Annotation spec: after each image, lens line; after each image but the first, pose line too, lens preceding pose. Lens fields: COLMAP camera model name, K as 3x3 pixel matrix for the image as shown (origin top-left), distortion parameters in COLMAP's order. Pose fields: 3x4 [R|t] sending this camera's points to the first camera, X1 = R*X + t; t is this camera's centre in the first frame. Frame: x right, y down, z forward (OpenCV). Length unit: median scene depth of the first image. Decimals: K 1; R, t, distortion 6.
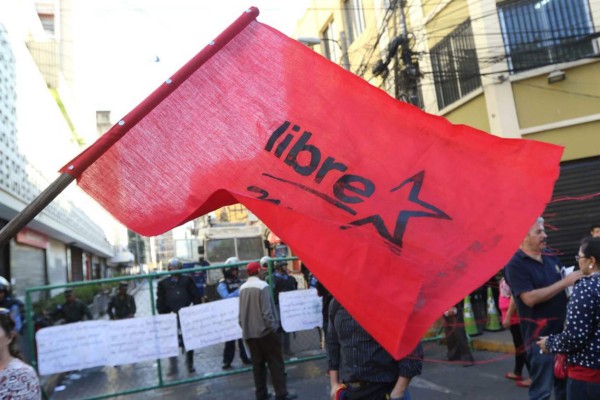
lens RADIAL K [[447.5, 0, 301.4], [0, 447.5, 200.1], [0, 0, 1]] dist [-0.056484, 0.011987]
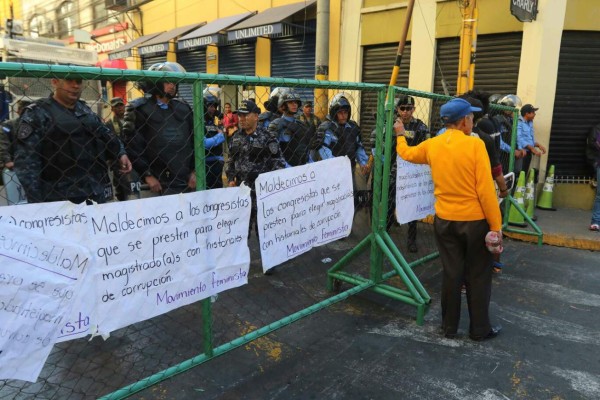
lens RADIAL K [[447.5, 0, 299.5], [0, 447.5, 205.5], [0, 0, 1]] dist [-0.056484, 0.011987]
pose [[0.870346, 0.020353, 0.492020, -0.436713], [-0.166441, 0.952503, 0.255019, 0.161050], [-0.463460, -0.303847, 0.832395, 0.633835]]
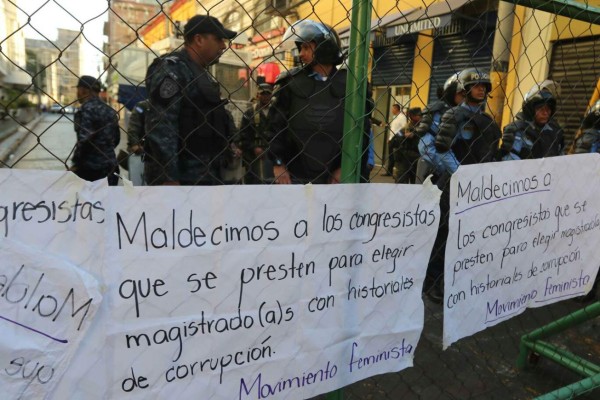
lens RADIAL K [[447.5, 0, 310.6], [0, 447.5, 204.7], [0, 0, 1]] dist [-0.056484, 0.011987]
pose [[0.963897, 0.130085, 0.232338, -0.384713], [-0.192917, 0.942587, 0.272603, 0.216702], [-0.183537, -0.307583, 0.933652, 0.806244]]
